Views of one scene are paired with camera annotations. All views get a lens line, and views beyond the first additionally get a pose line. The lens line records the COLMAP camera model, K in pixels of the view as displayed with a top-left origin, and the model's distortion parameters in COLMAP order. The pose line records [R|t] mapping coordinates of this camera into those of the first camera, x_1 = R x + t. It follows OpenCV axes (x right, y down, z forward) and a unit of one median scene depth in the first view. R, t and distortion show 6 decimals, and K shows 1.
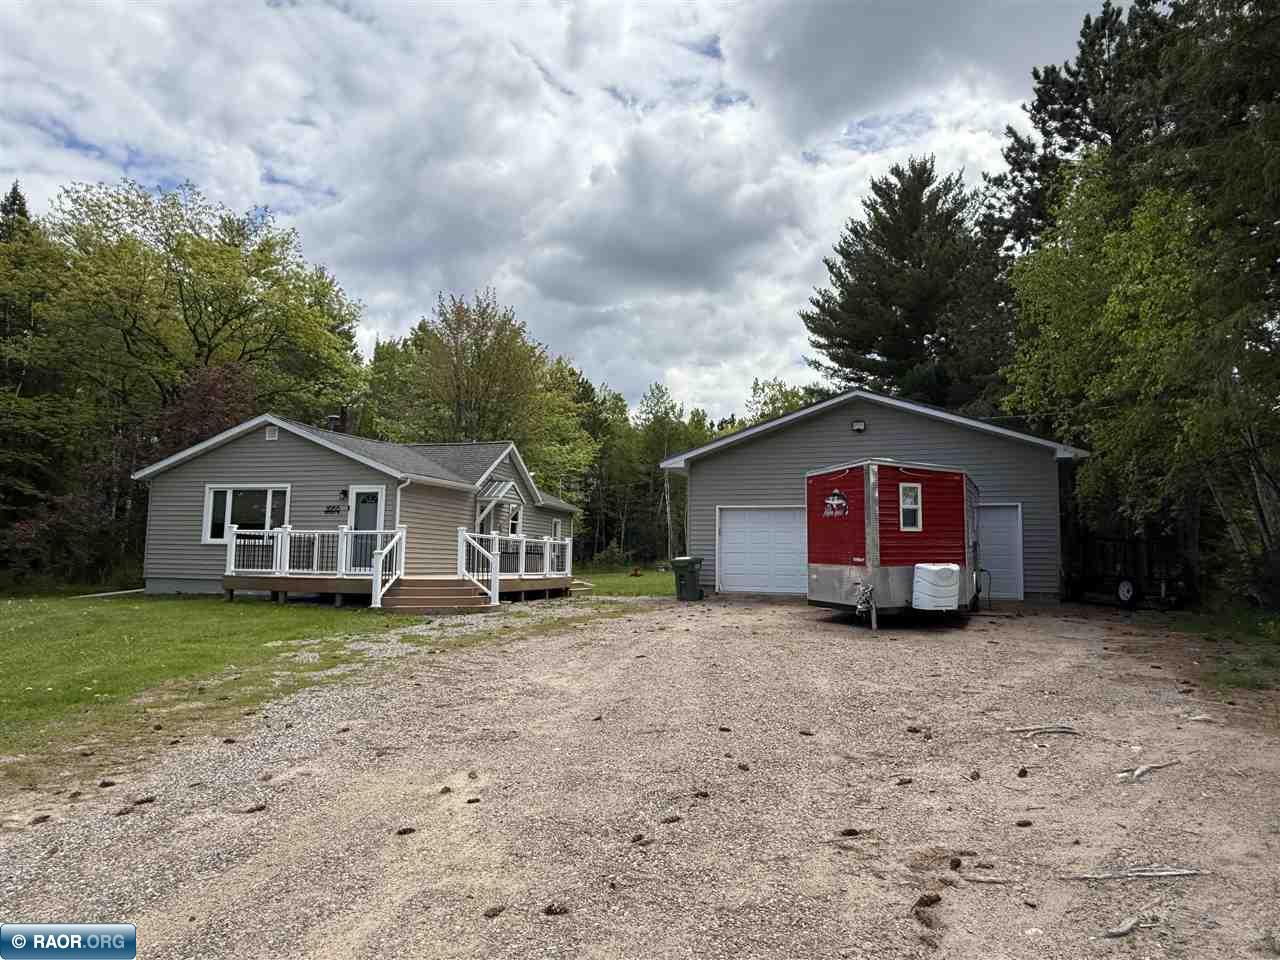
lens RADIAL K [[820.8, 0, 641.2], [0, 820.8, 480.0], [0, 0, 1]] dist [-0.000122, -0.000005]
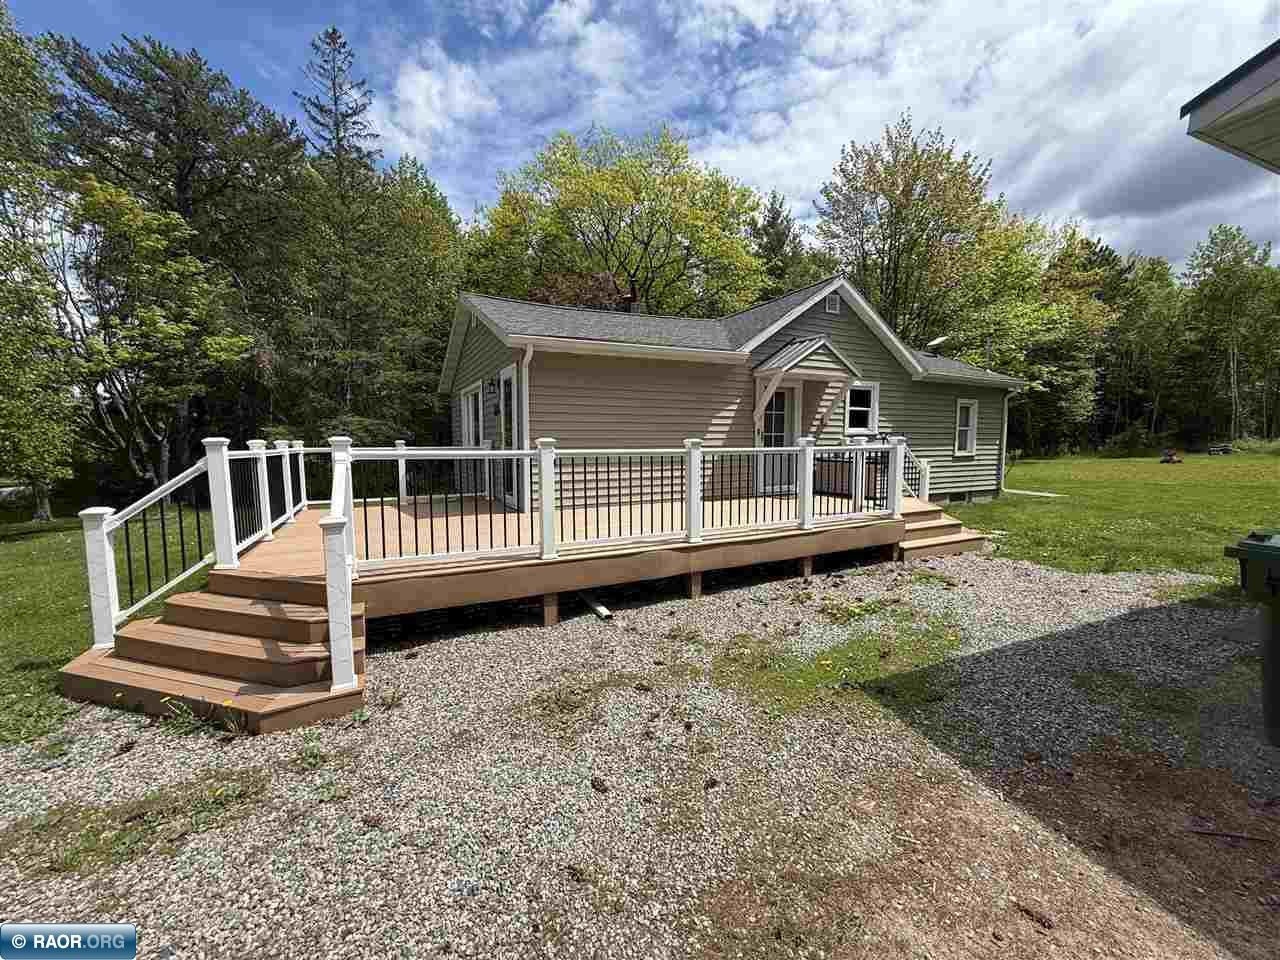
lens RADIAL K [[511.6, 0, 638.6], [0, 511.6, 479.6], [0, 0, 1]] dist [0.000434, 0.000150]
pose [[0.679291, 0.032082, -0.733168, 0.006701], [0.092926, 0.987242, 0.129297, 0.013156], [0.727962, -0.155961, 0.667643, 0.202621]]
